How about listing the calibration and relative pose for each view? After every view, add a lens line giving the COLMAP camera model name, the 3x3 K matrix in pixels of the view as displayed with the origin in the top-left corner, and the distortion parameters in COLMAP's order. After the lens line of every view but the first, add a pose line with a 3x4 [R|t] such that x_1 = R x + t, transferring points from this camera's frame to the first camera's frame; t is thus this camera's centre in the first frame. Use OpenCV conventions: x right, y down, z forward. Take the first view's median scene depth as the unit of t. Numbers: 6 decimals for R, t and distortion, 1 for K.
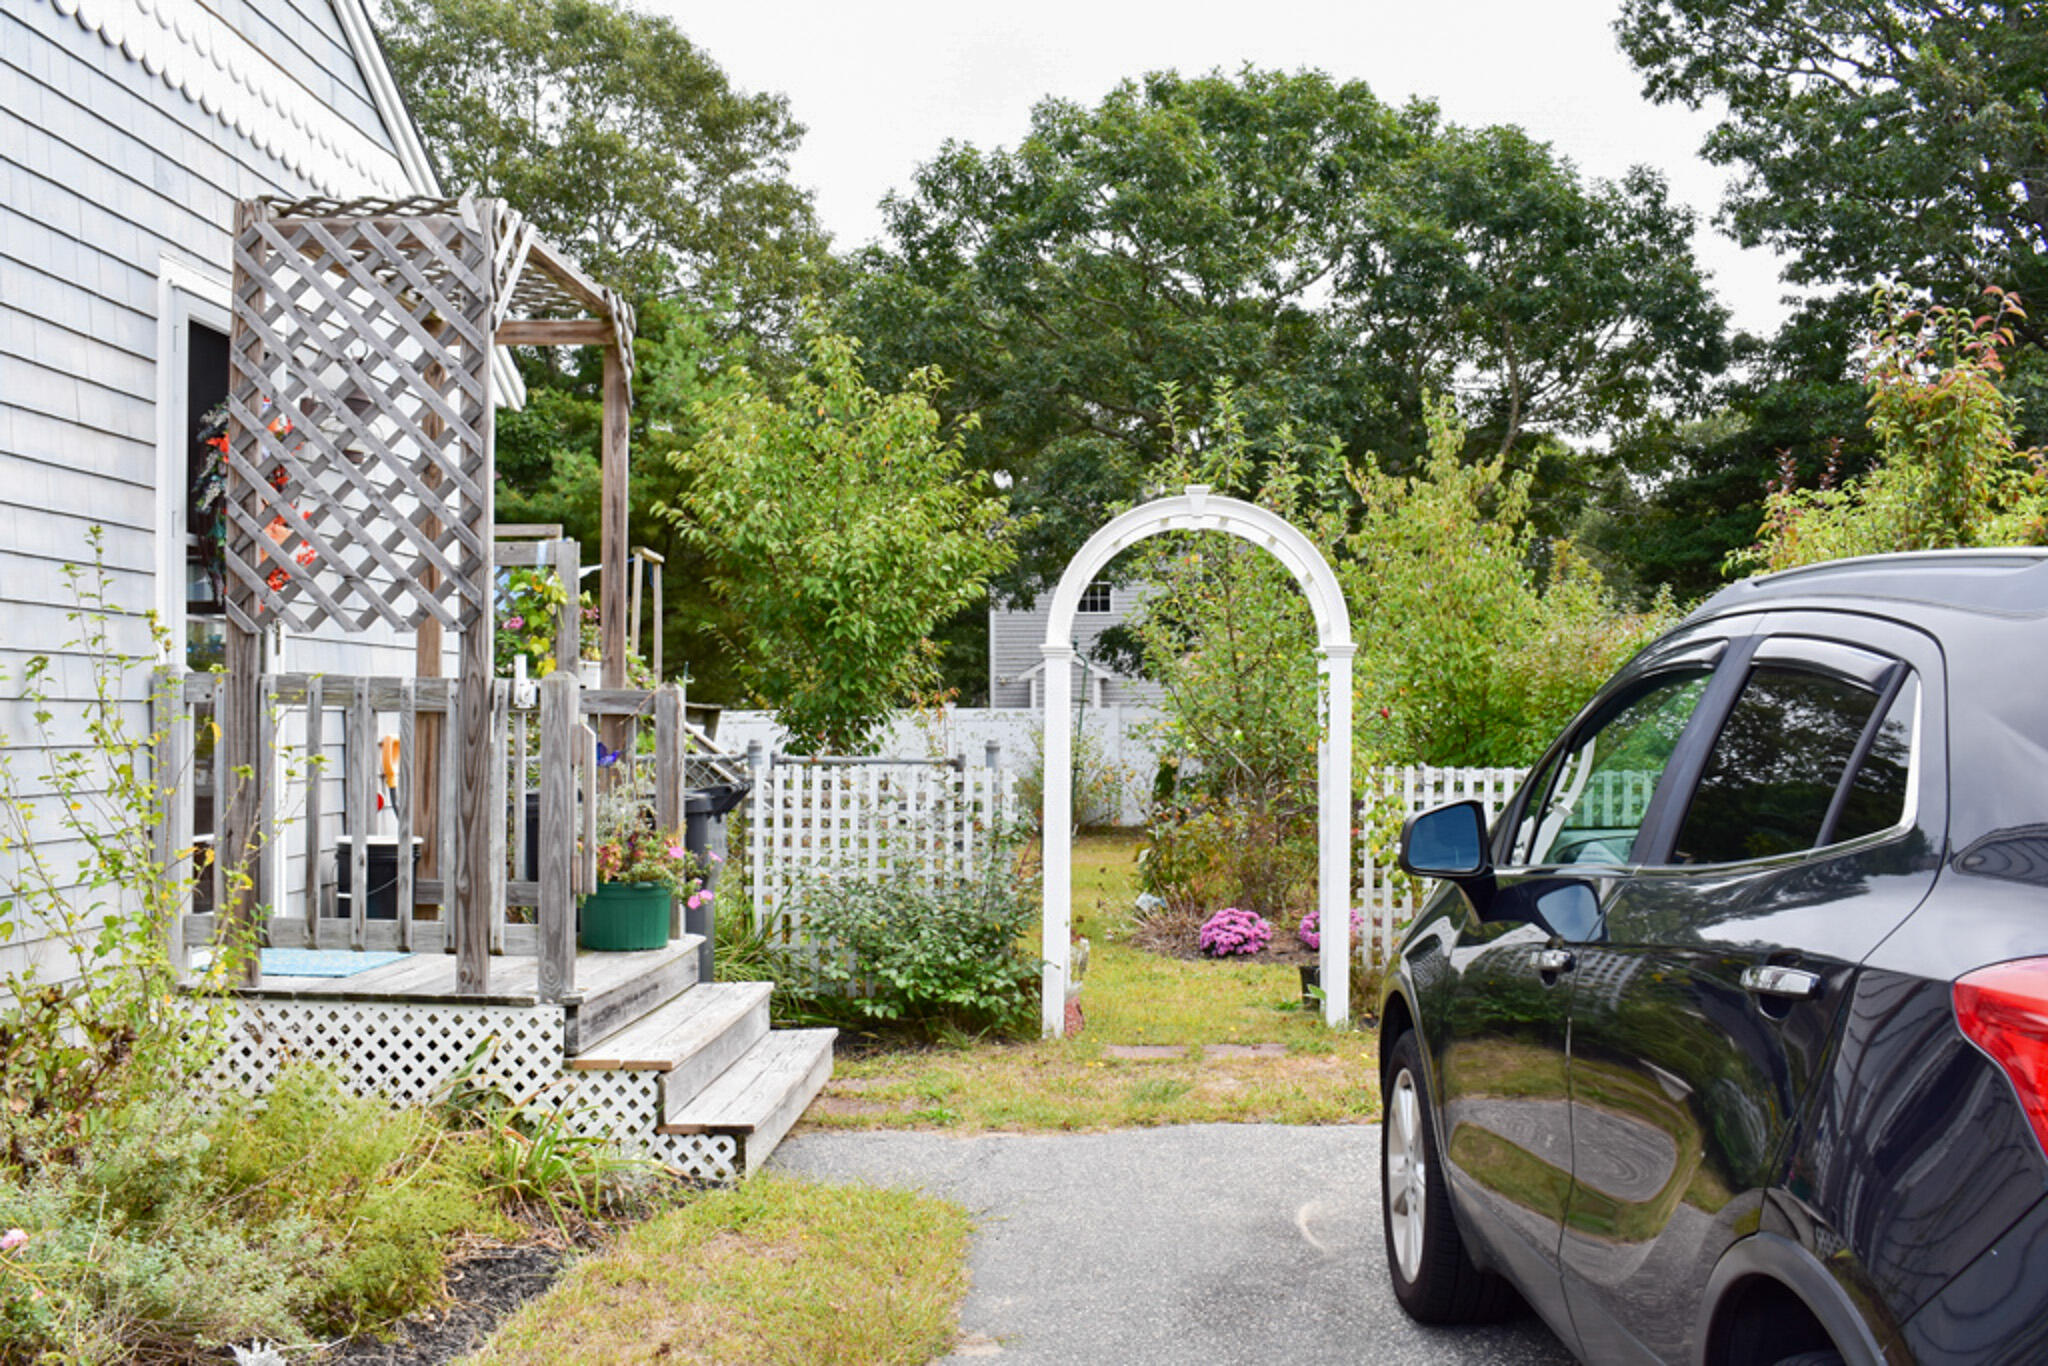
lens RADIAL K [[2099.0, 0, 1021.5], [0, 2099.0, 678.4], [0, 0, 1]] dist [-0.055112, 0.000000]
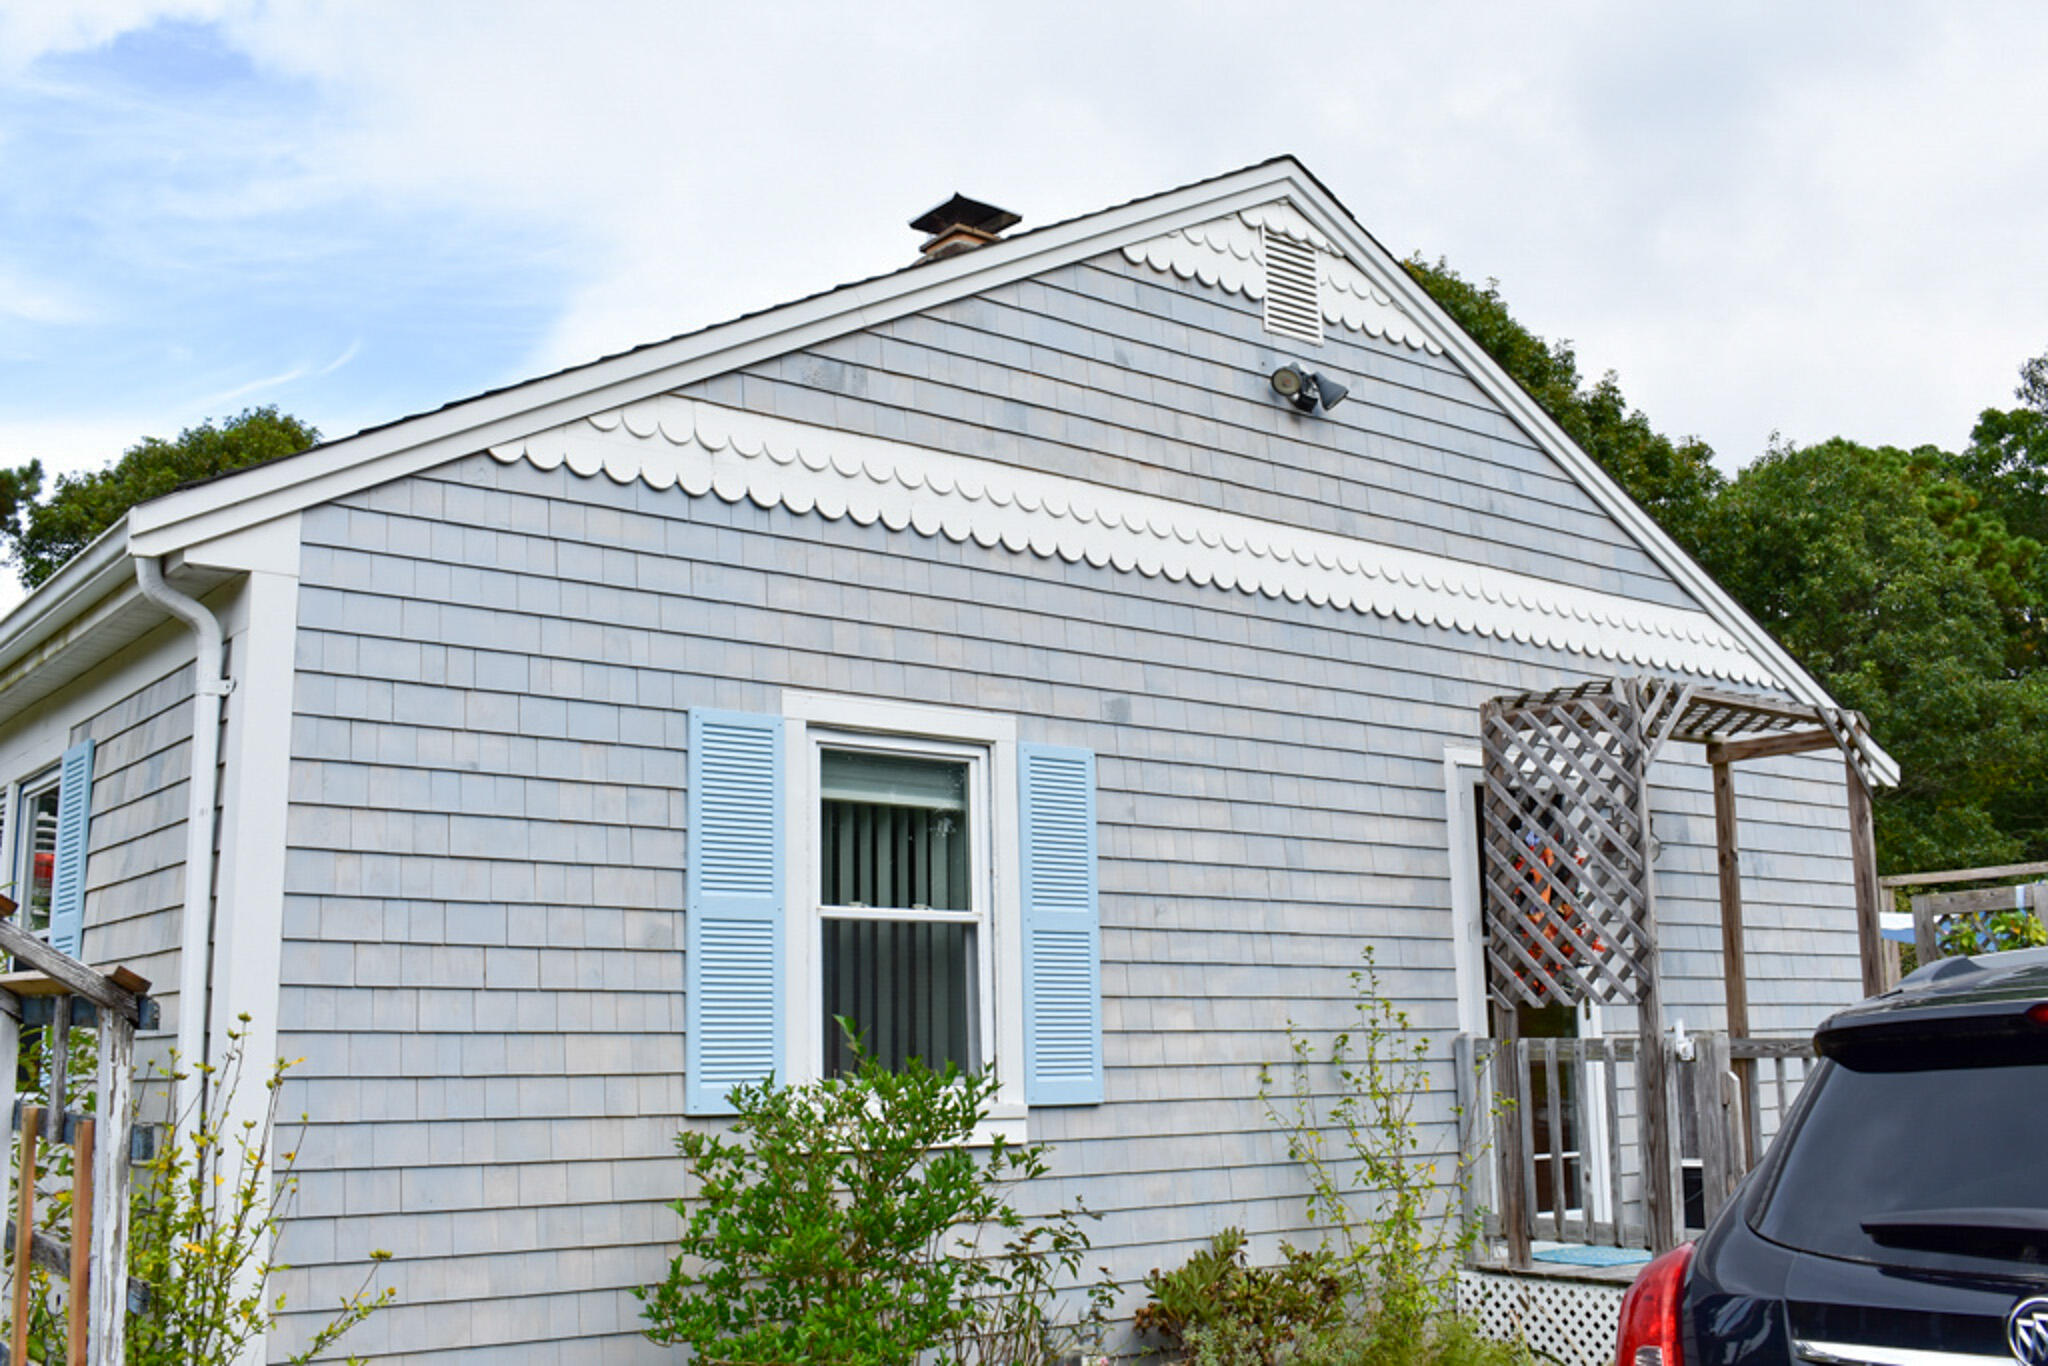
lens RADIAL K [[2099.0, 0, 1024.8], [0, 2099.0, 686.7], [0, 0, 1]] dist [-0.055112, 0.000000]
pose [[0.649346, -0.145849, -0.746376, 0.498558], [0.032055, 0.985814, -0.164750, -0.014599], [0.759817, 0.083055, 0.644810, -0.168705]]
